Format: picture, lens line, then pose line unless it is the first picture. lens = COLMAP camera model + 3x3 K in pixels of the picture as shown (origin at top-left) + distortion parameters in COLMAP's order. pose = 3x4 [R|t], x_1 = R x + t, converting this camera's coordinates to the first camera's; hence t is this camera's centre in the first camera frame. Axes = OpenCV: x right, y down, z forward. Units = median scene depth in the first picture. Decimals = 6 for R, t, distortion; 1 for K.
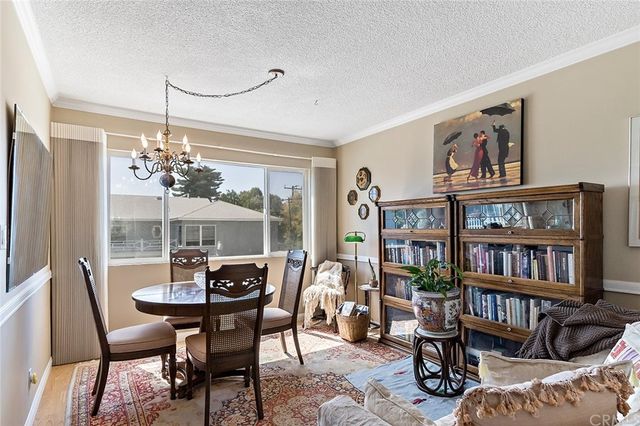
lens RADIAL K [[341.9, 0, 324.4], [0, 341.9, 224.7], [0, 0, 1]] dist [0.023993, 0.000039]
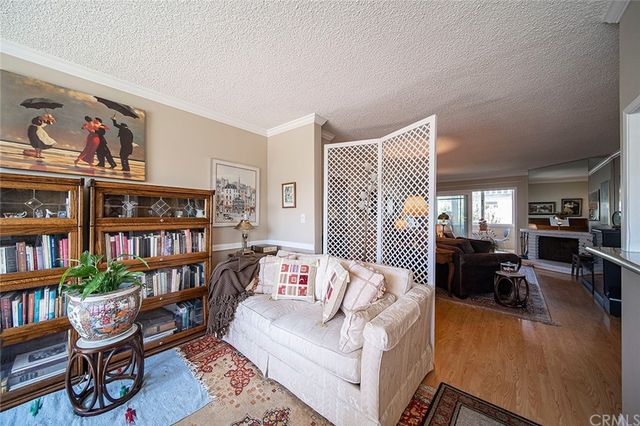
lens RADIAL K [[227.2, 0, 320.0], [0, 227.2, 213.0], [0, 0, 1]] dist [0.000428, 0.000050]
pose [[-0.281220, 0.014053, 0.959540, -0.353995], [-0.008235, 0.999821, -0.017057, 0.004761], [-0.959608, -0.012699, -0.281054, 0.592069]]
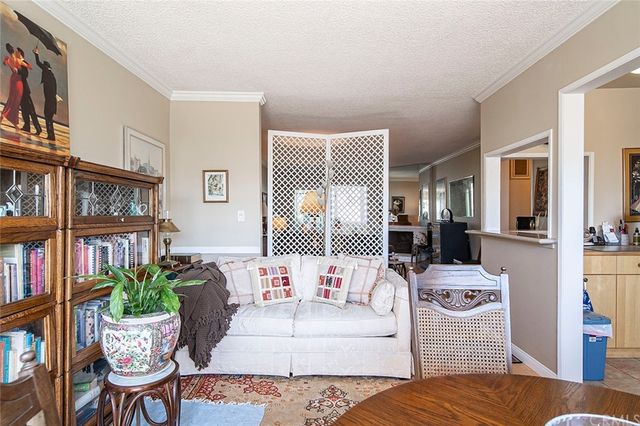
lens RADIAL K [[345.8, 0, 320.0], [0, 345.8, 213.0], [0, 0, 1]] dist [-0.000649, -0.000598]
pose [[-0.826669, 0.004089, 0.562673, -0.303468], [-0.000623, 0.999966, -0.008183, 0.011276], [-0.562688, -0.007115, -0.826639, 1.242937]]
